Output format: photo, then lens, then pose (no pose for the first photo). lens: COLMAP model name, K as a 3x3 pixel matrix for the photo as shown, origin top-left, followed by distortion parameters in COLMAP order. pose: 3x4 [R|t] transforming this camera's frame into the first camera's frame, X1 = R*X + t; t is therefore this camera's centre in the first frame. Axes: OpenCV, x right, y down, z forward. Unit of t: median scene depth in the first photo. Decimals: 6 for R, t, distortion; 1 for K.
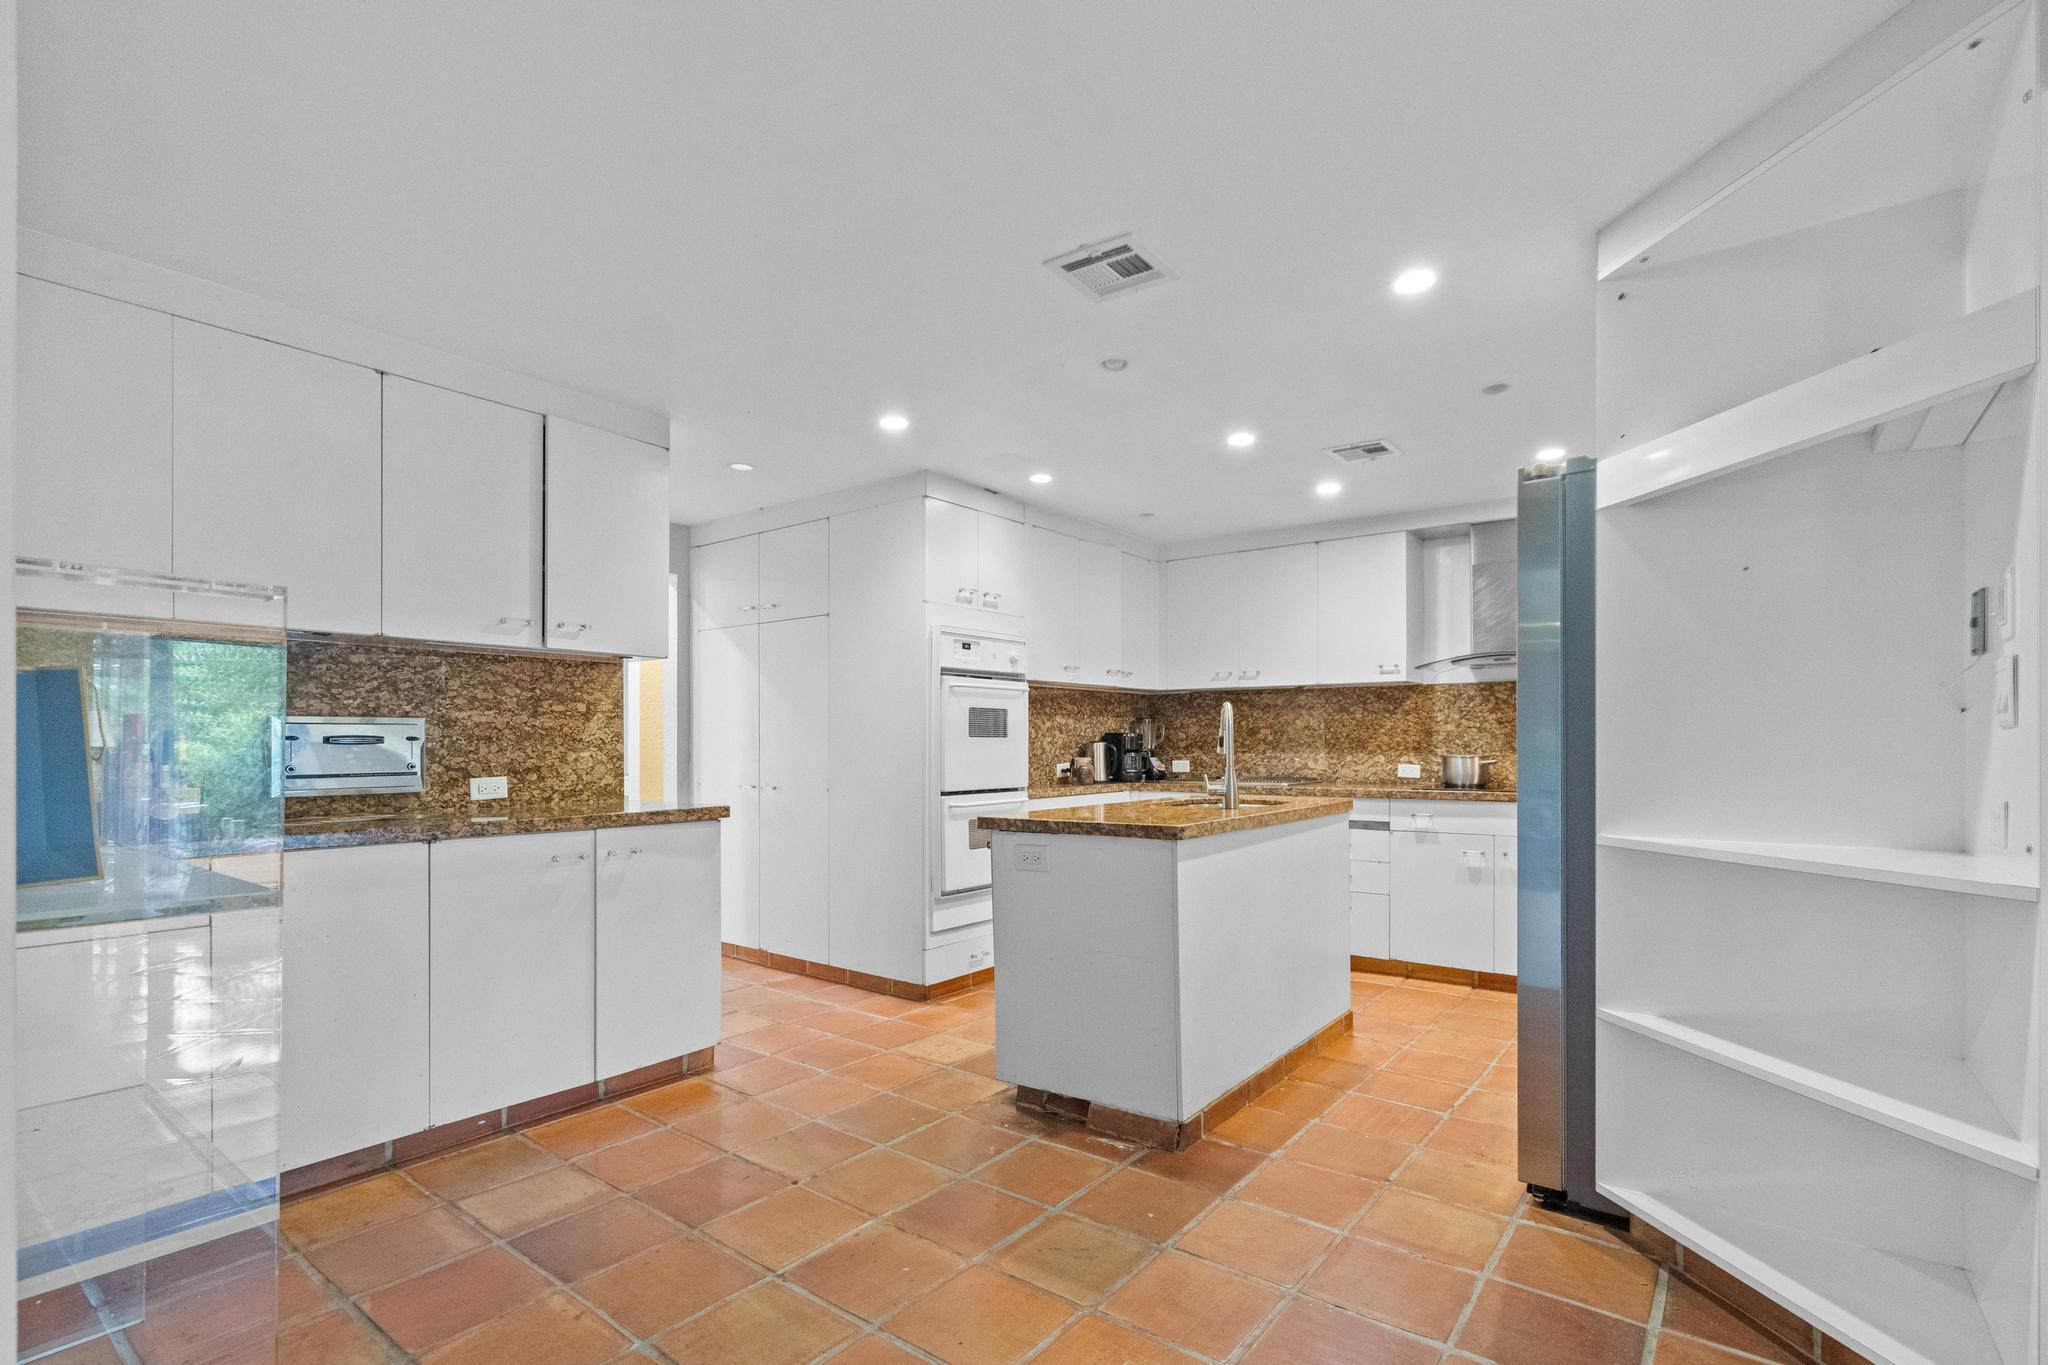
lens RADIAL K [[946.2, 0, 1048.0], [0, 946.2, 740.0], [0, 0, 1]] dist [0.004609, 0.000570]
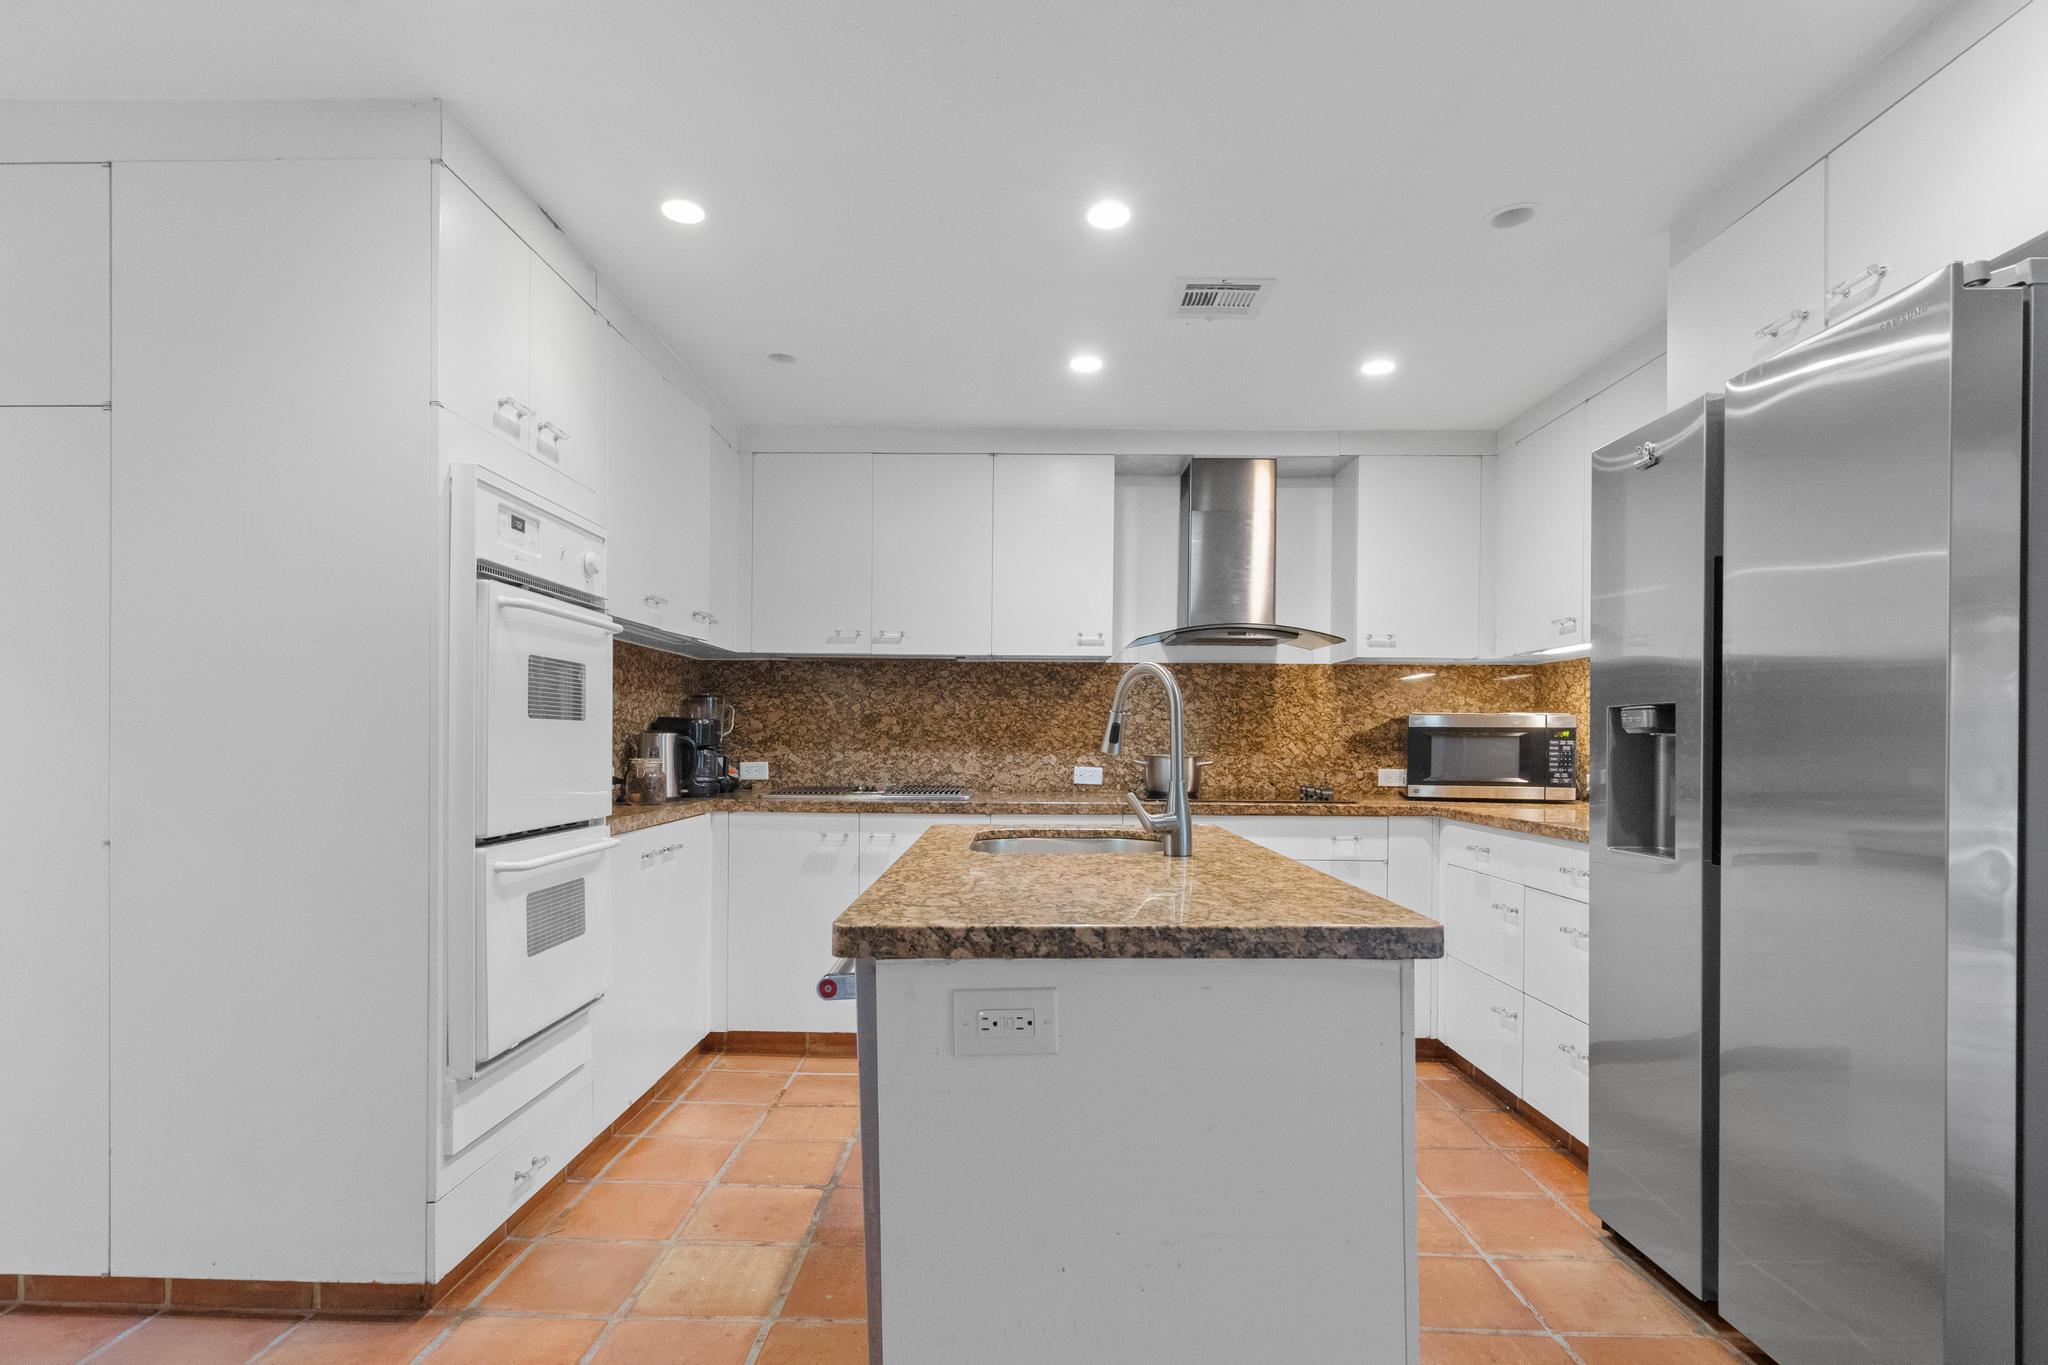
lens RADIAL K [[1009.1, 0, 982.7], [0, 1009.1, 747.0], [0, 0, 1]] dist [0.004444, 0.000030]
pose [[0.820113, 0.004644, 0.572182, -0.177375], [-0.011507, 0.999899, 0.008378, 0.004647], [-0.572085, -0.013455, 0.820084, 0.441740]]
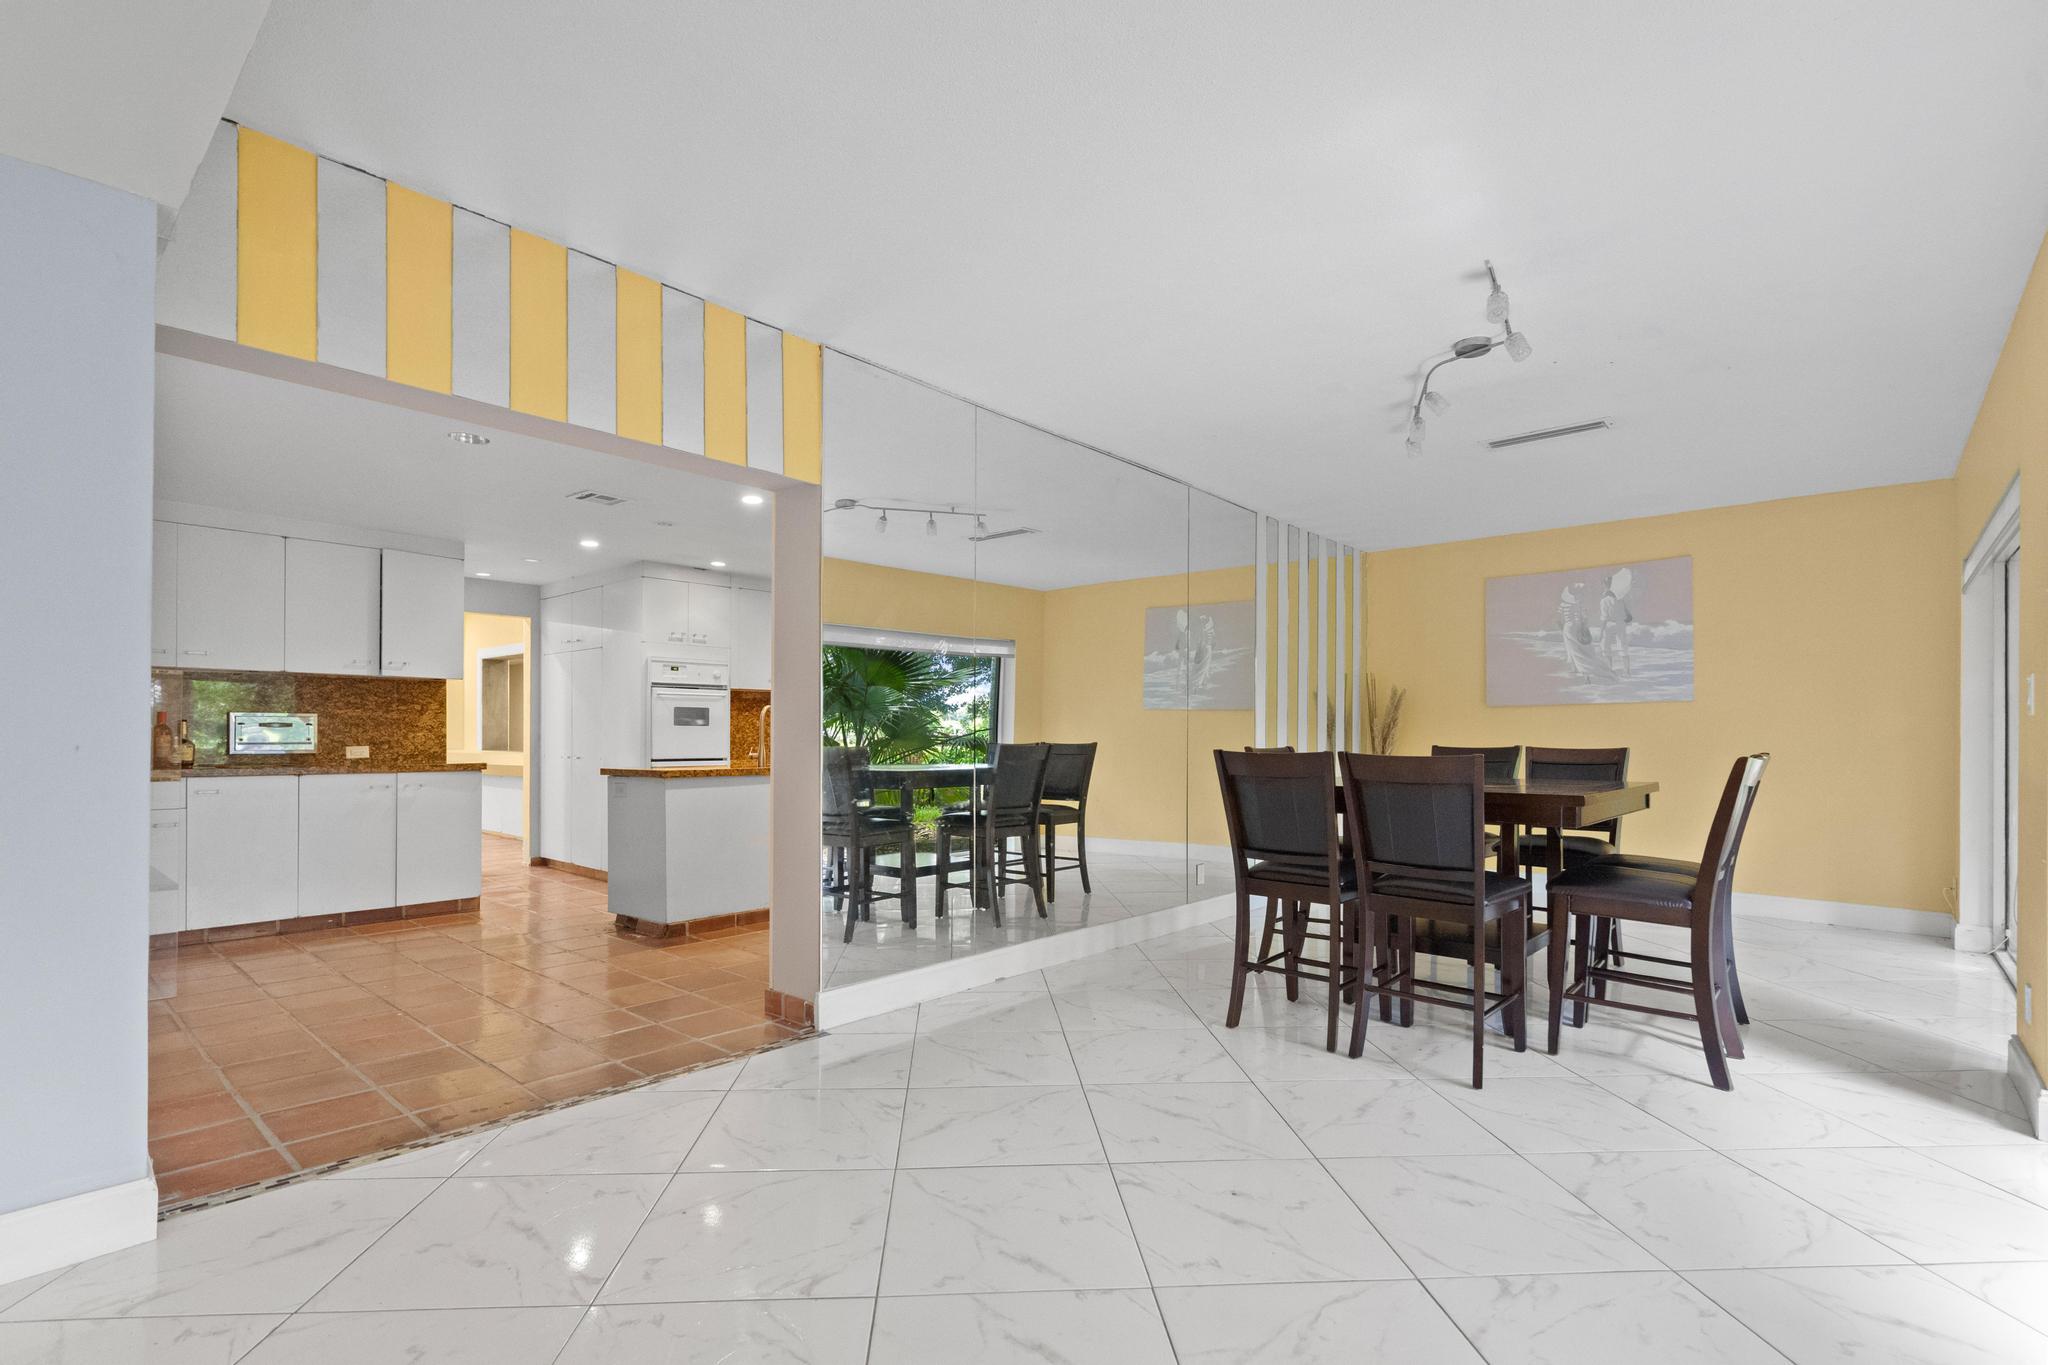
lens RADIAL K [[946.2, 0, 1060.3], [0, 946.2, 739.5], [0, 0, 1]] dist [0.004609, 0.000570]
pose [[0.997707, 0.006133, -0.067398, 0.650555], [-0.005462, 0.999934, 0.010133, 0.000705], [0.067455, -0.009742, 0.997675, -0.536188]]
